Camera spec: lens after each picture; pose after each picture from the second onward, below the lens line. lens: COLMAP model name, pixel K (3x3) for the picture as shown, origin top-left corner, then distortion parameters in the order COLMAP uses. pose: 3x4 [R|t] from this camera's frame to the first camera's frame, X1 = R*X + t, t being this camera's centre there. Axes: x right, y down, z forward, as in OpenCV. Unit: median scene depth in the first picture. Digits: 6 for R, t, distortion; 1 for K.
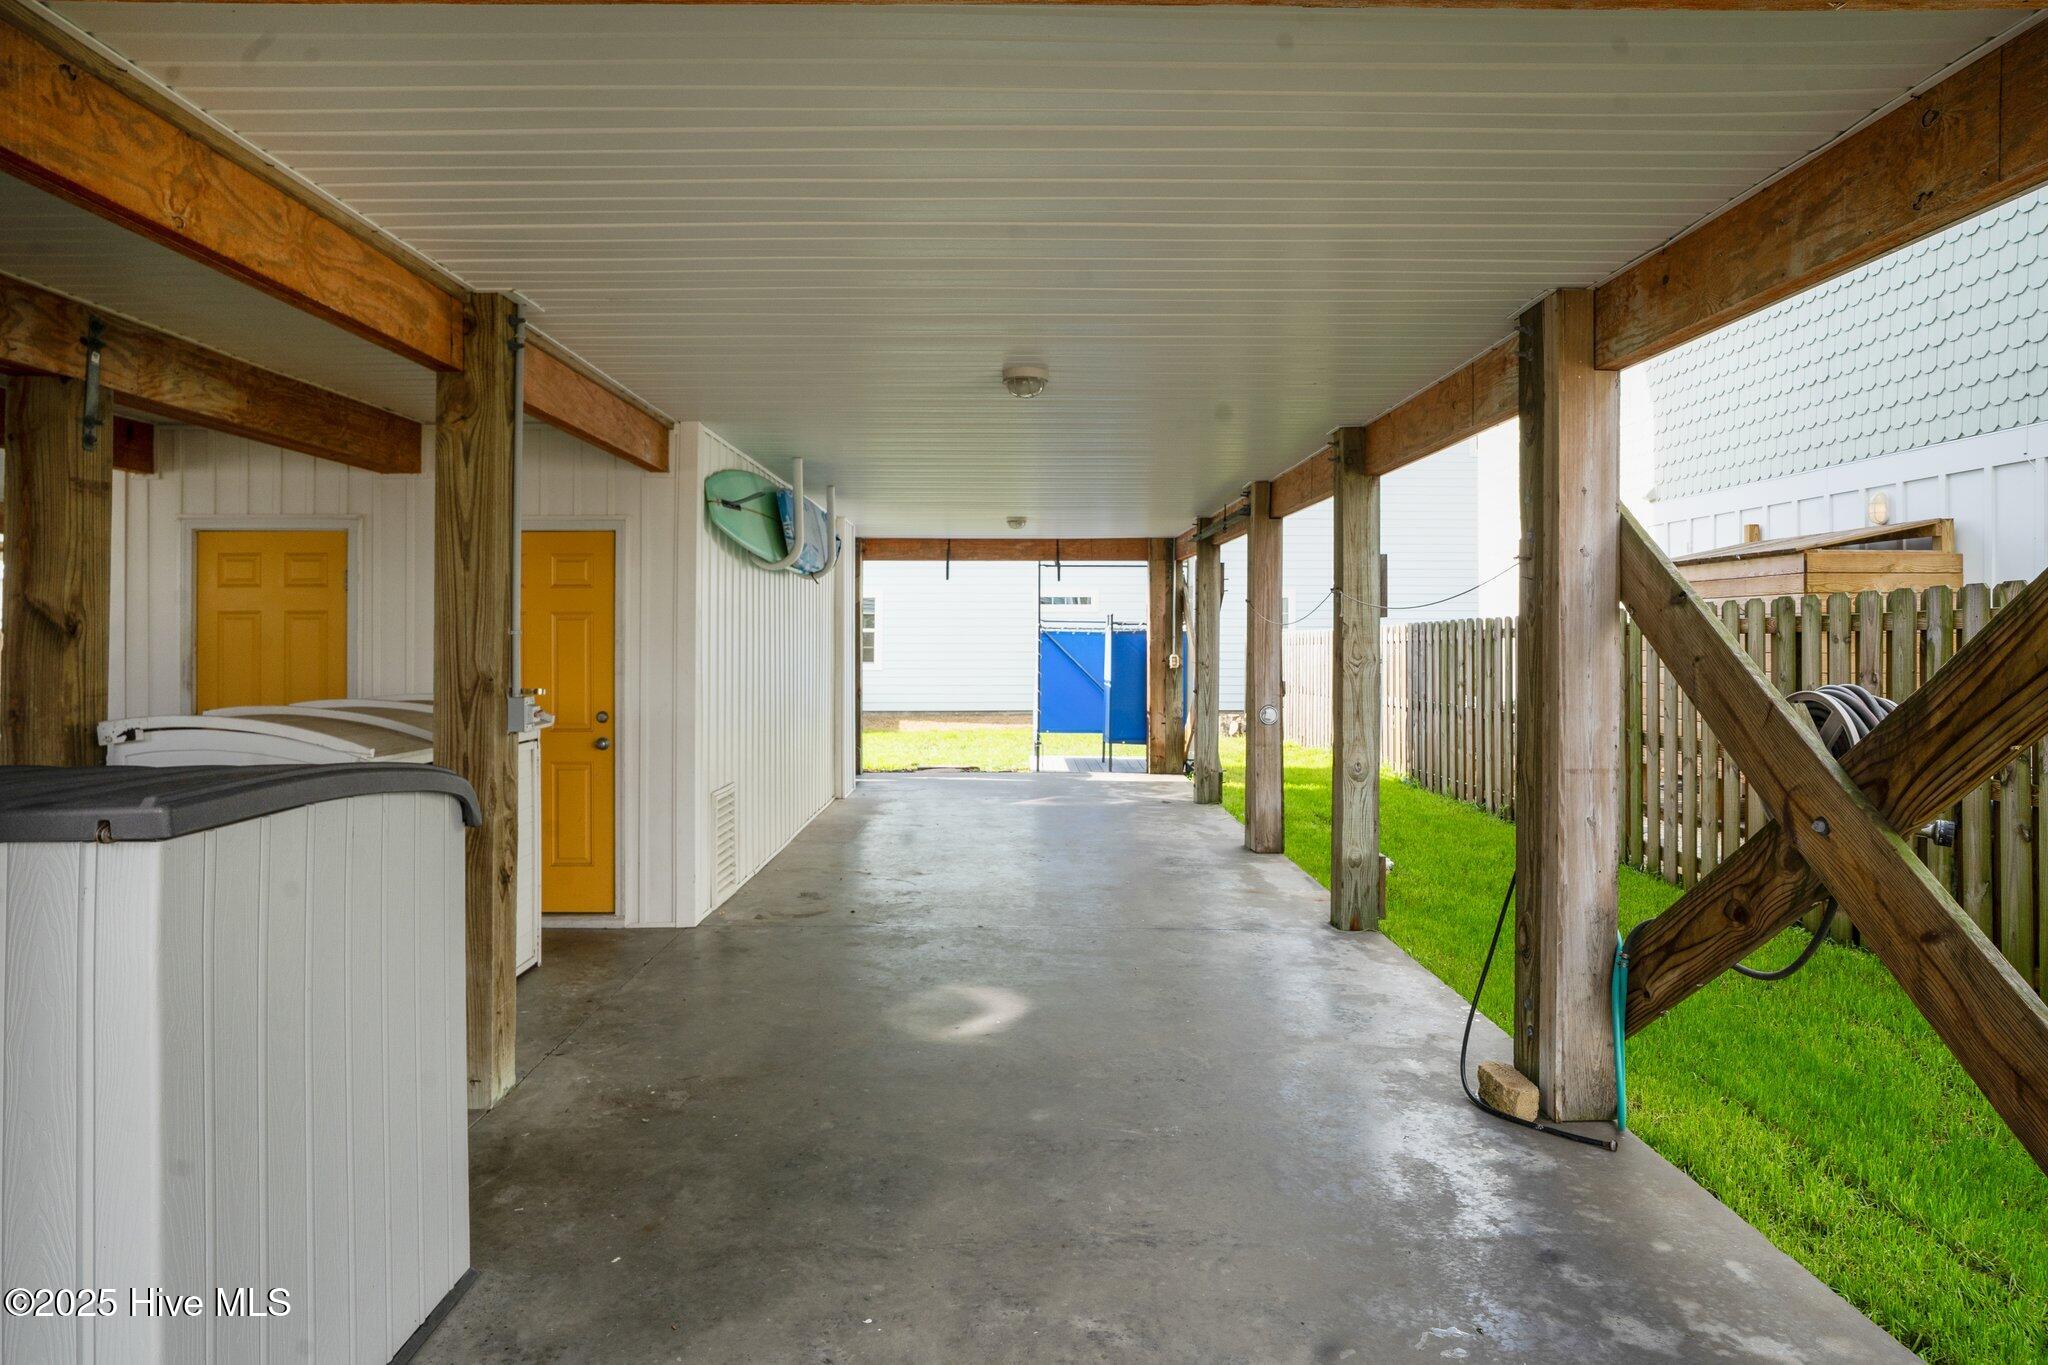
lens RADIAL K [[1114.5, 0, 1024.0], [0, 1114.5, 682.5], [0, 0, 1]] dist [-0.060358, 0.043279]
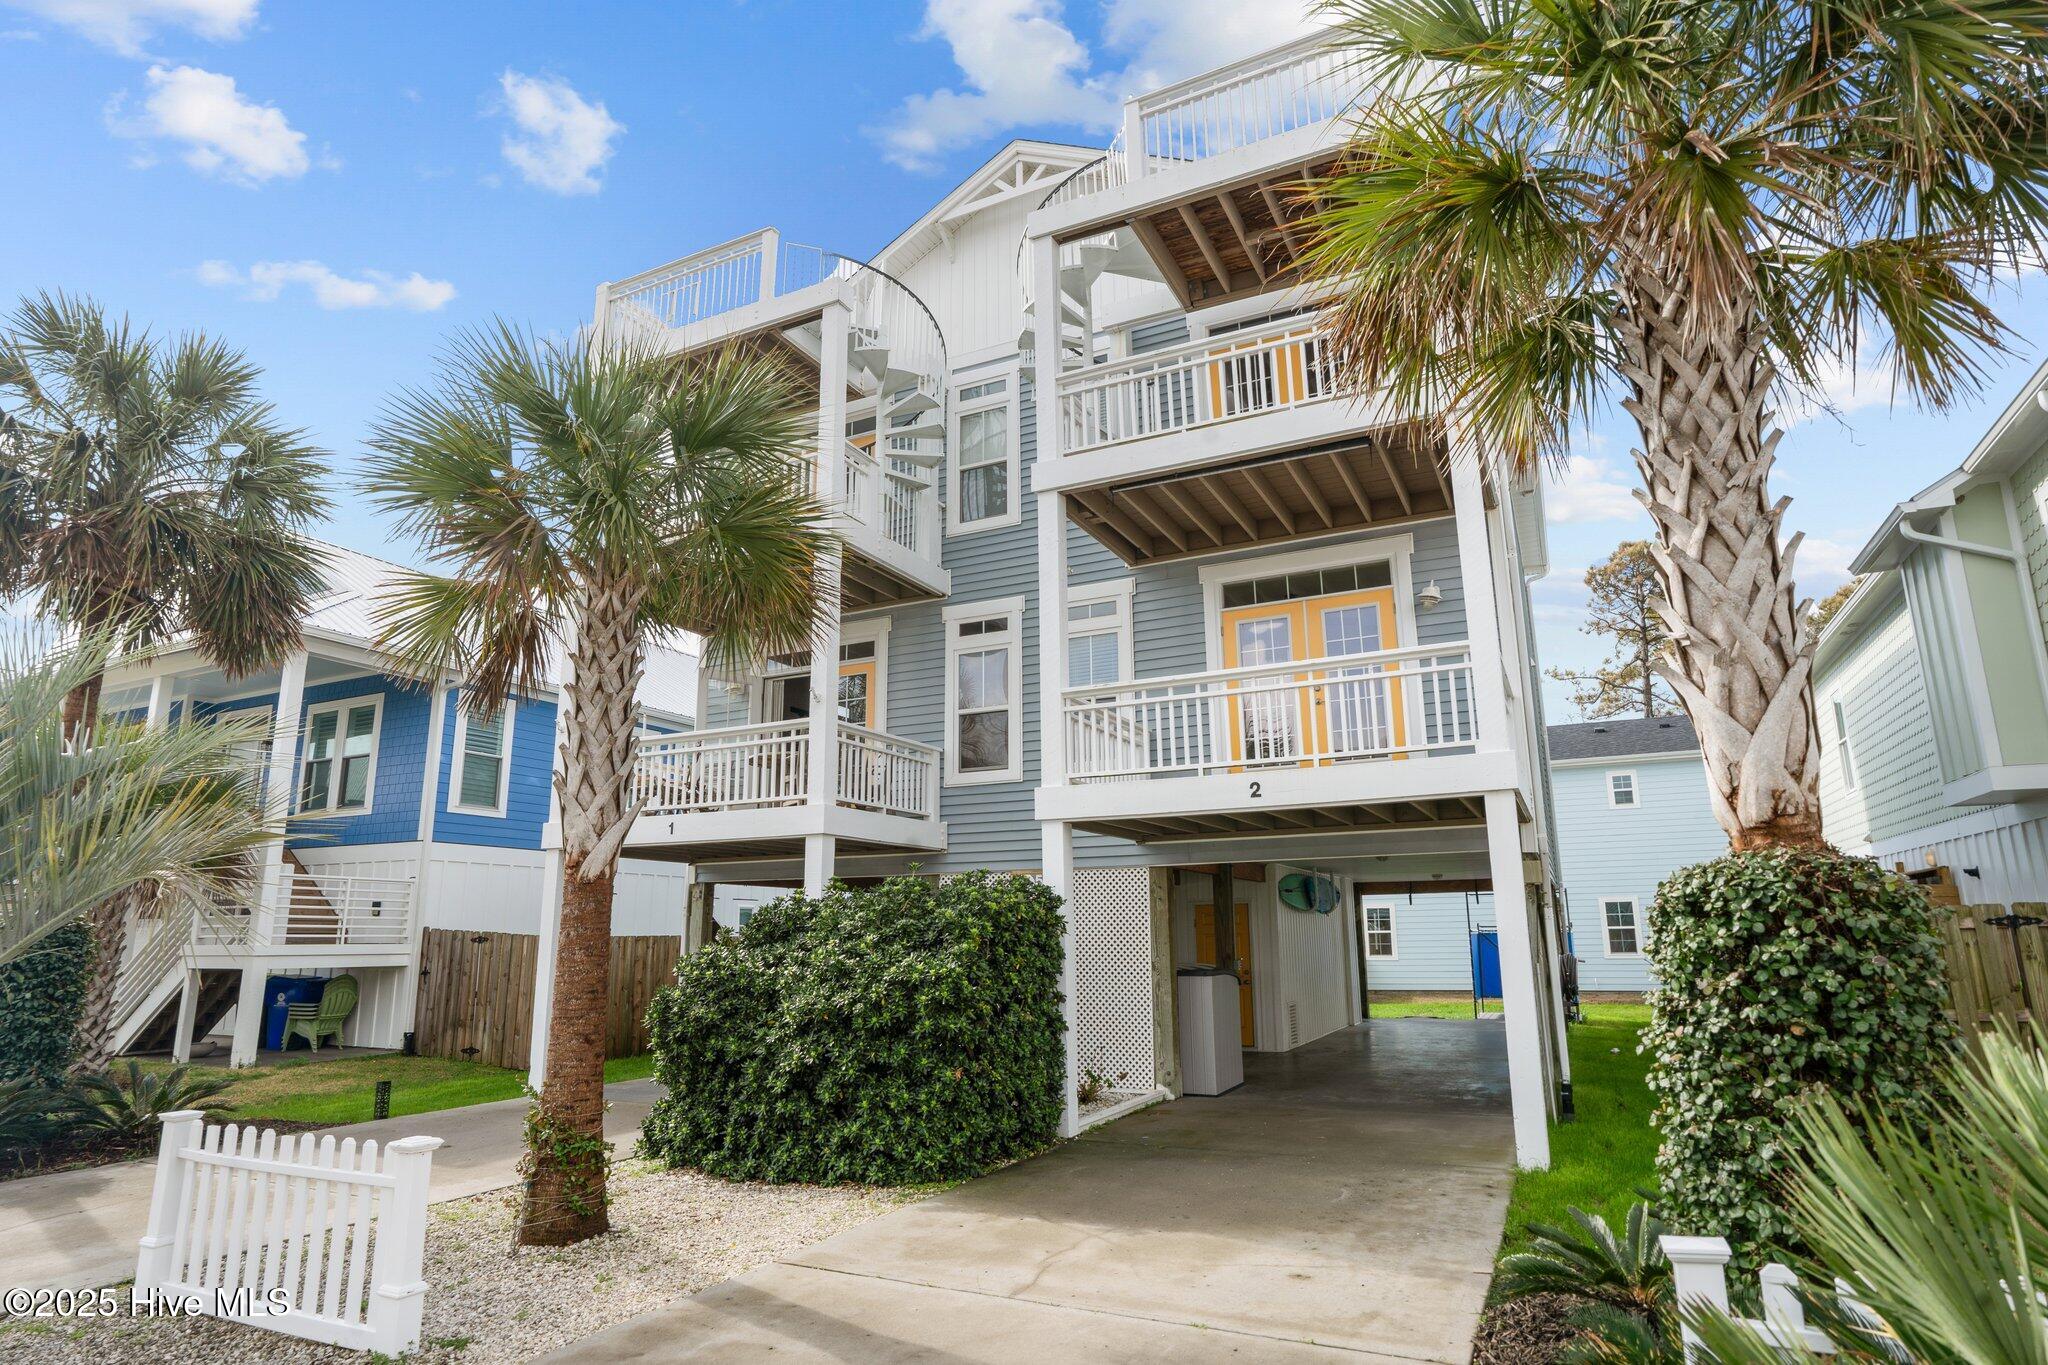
lens RADIAL K [[1114.5, 0, 1024.0], [0, 1114.5, 682.5], [0, 0, 1]] dist [-0.060358, 0.043279]
pose [[0.892678, -0.108301, -0.437489, 0.193067], [-0.009520, 0.965952, -0.258548, 0.025250], [0.450594, 0.234965, 0.861253, -0.851068]]
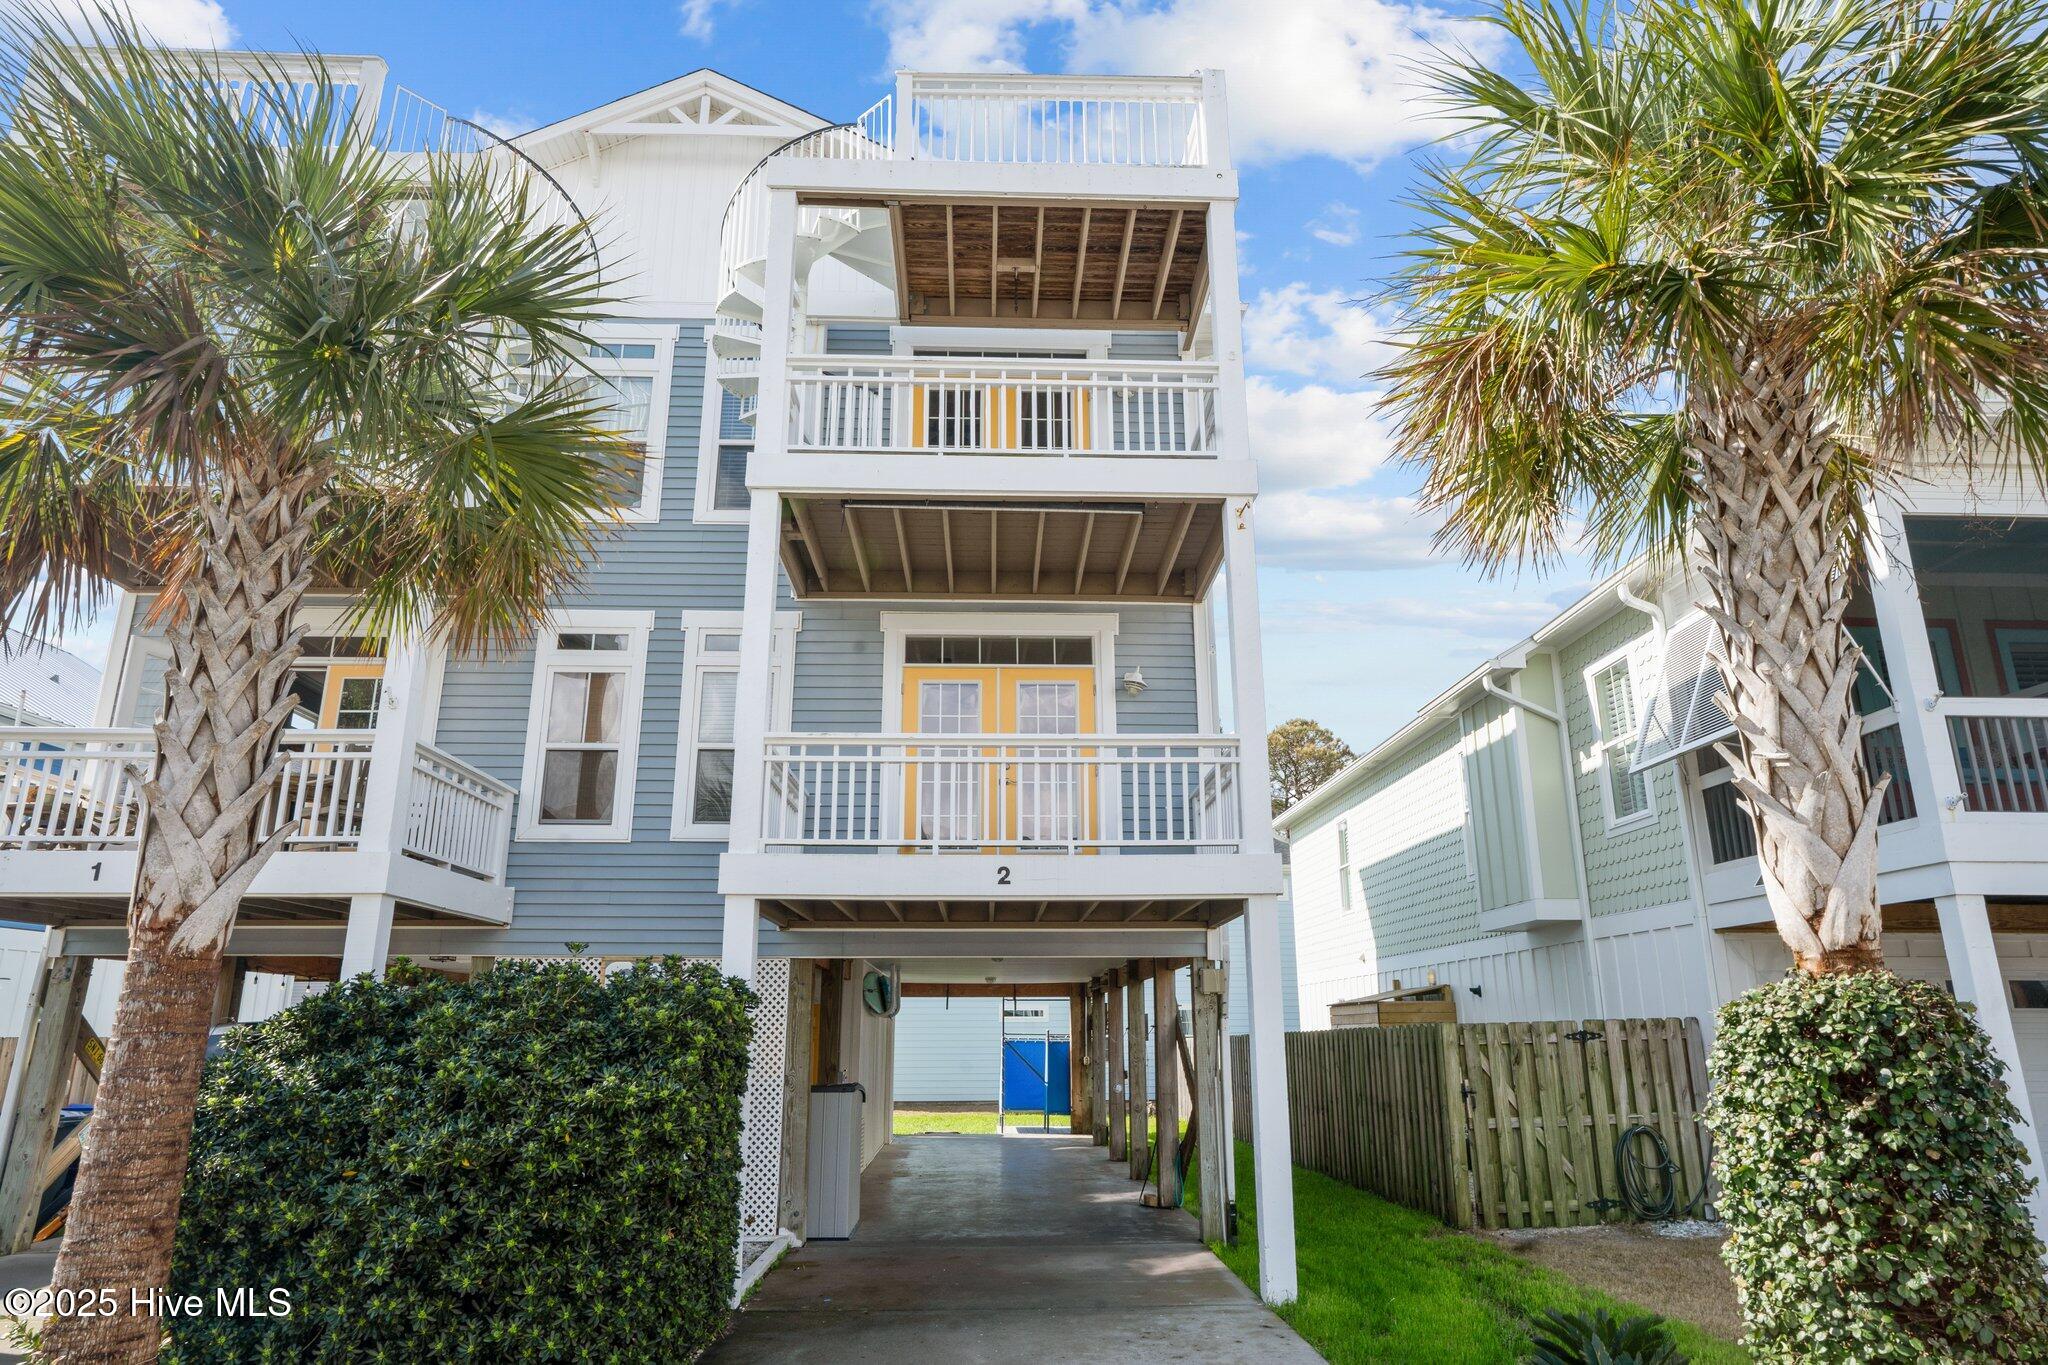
lens RADIAL K [[1218.9, 0, 1024.0], [0, 1218.9, 682.5], [0, 0, 1]] dist [-0.051853, 0.050567]
pose [[0.999482, 0.006738, 0.031468, -0.014812], [0.003616, 0.948132, -0.317857, 0.019015], [-0.031978, 0.317806, 0.947616, -0.828255]]
